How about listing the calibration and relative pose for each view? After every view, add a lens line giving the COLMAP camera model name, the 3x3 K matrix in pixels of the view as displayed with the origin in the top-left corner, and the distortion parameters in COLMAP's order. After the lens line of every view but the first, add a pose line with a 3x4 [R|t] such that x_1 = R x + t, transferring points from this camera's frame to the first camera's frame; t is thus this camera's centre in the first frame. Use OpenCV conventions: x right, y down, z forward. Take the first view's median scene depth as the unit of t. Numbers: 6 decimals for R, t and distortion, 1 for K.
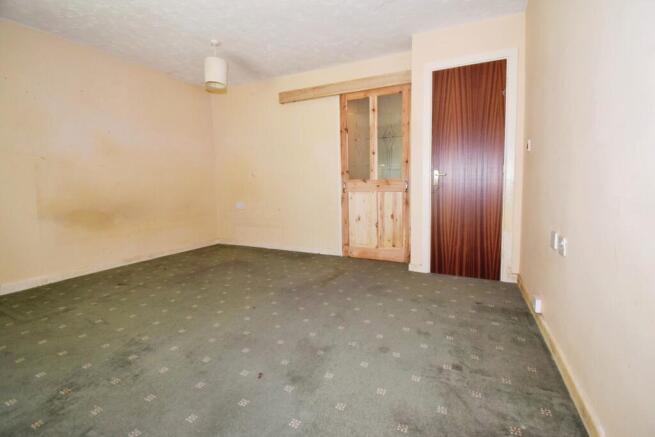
lens RADIAL K [[296.7, 0, 329.4], [0, 296.7, 215.1], [0, 0, 1]] dist [0.001375, -0.000175]
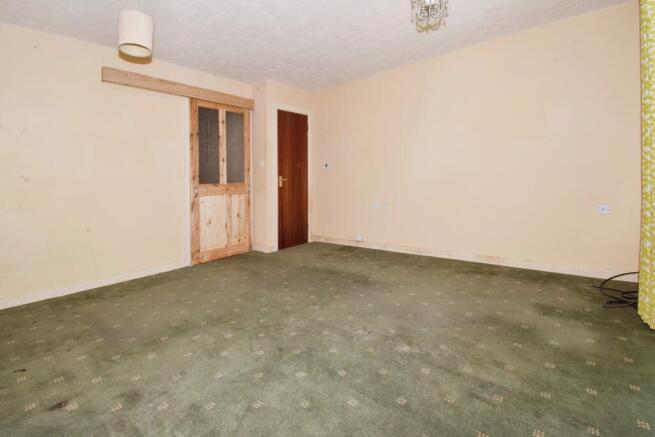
lens RADIAL K [[296.7, 0, 329.4], [0, 296.7, 215.1], [0, 0, 1]] dist [0.001375, -0.000175]
pose [[0.238071, -0.094953, 0.966595, -0.841774], [0.139919, 0.988181, 0.062611, -0.019663], [-0.961116, 0.120339, 0.248543, 0.361103]]
